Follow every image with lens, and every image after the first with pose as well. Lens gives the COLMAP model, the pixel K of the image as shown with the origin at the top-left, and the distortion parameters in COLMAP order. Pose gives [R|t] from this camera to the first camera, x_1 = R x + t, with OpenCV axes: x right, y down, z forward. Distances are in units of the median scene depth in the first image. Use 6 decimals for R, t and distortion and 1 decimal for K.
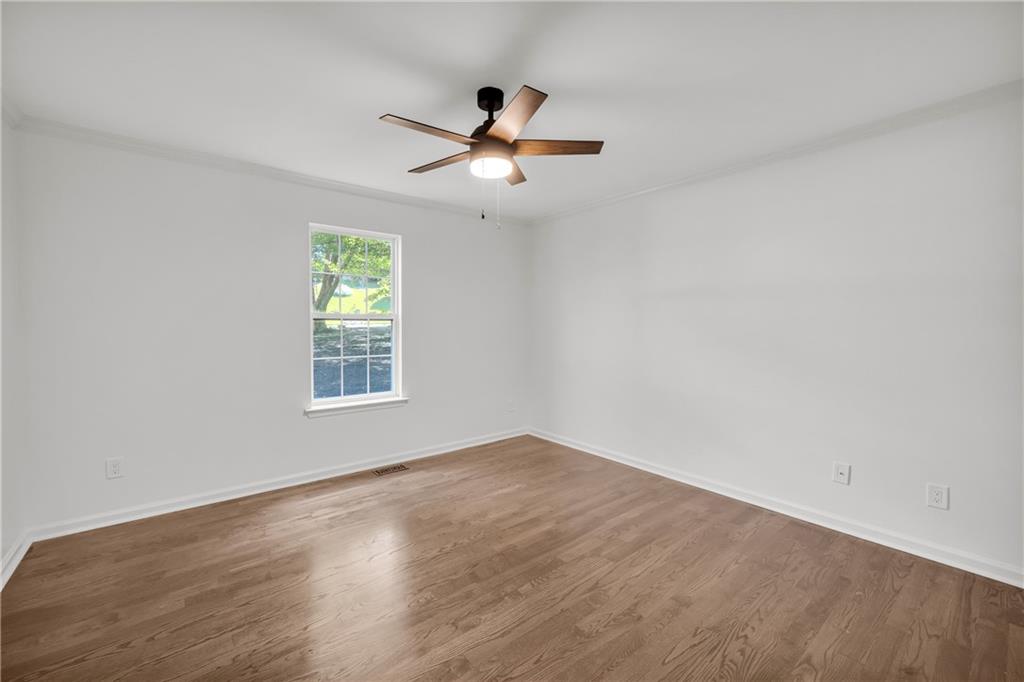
lens RADIAL K [[420.8, 0, 509.4], [0, 420.8, 328.4], [0, 0, 1]] dist [-0.002064, -0.000043]
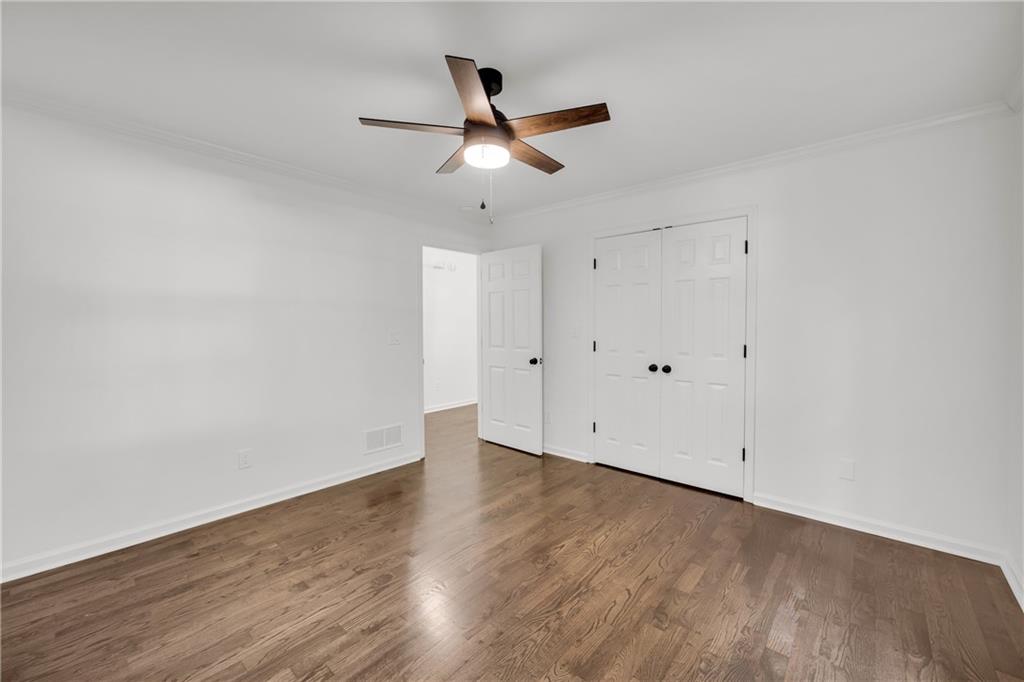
lens RADIAL K [[420.8, 0, 509.4], [0, 420.8, 328.4], [0, 0, 1]] dist [-0.002064, -0.000043]
pose [[-0.986989, 0.000222, -0.160790, 0.061855], [-0.003738, 0.999697, 0.024329, -0.025370], [0.160747, 0.024613, -0.986689, 1.987439]]
